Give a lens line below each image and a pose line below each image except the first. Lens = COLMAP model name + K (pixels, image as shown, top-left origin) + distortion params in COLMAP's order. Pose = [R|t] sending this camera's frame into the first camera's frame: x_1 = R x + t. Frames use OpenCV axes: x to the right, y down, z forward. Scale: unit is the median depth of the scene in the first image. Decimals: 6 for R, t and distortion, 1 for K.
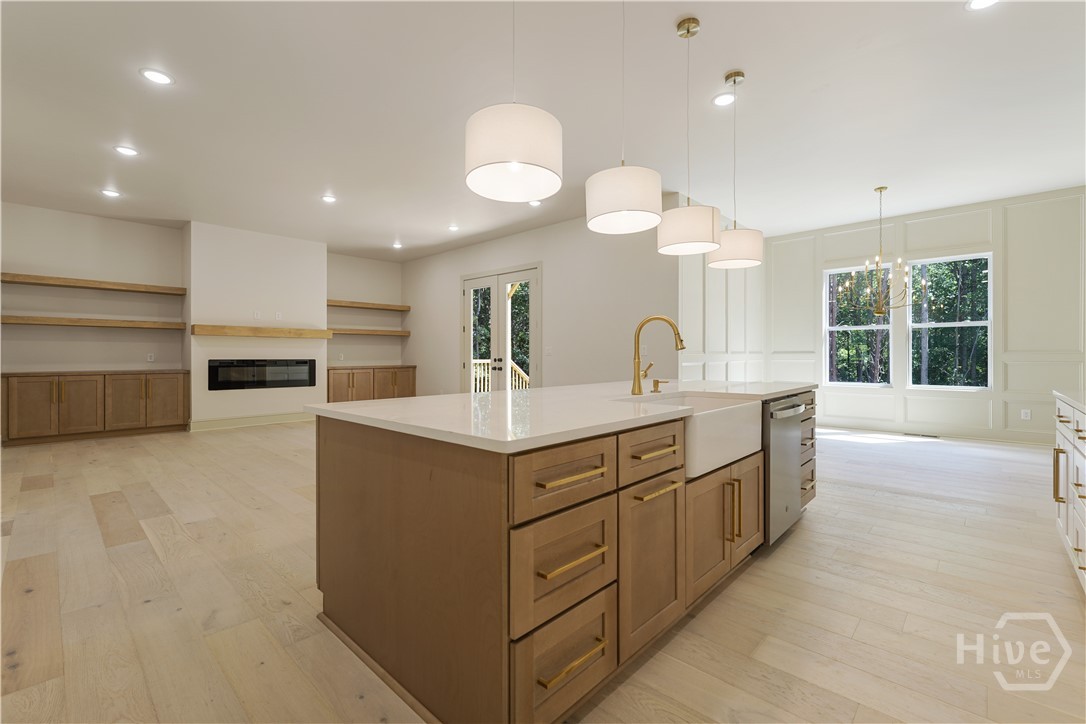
lens RADIAL K [[461.8, 0, 550.7], [0, 461.8, 361.4], [0, 0, 1]] dist [0.004033, 0.000164]
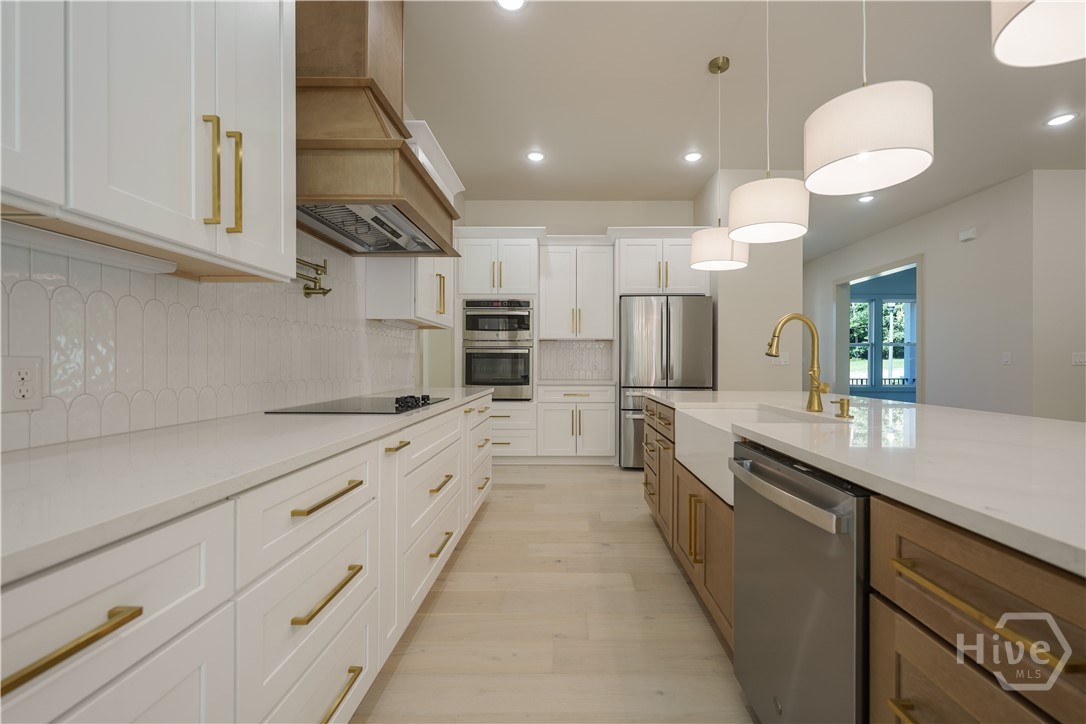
lens RADIAL K [[444.6, 0, 548.6], [0, 444.6, 362.6], [0, 0, 1]] dist [0.001327, 0.001089]
pose [[-0.755609, 0.001237, -0.655022, 2.255694], [-0.005234, 0.999955, 0.007926, -0.037849], [0.655002, 0.009417, -0.755568, 2.766119]]
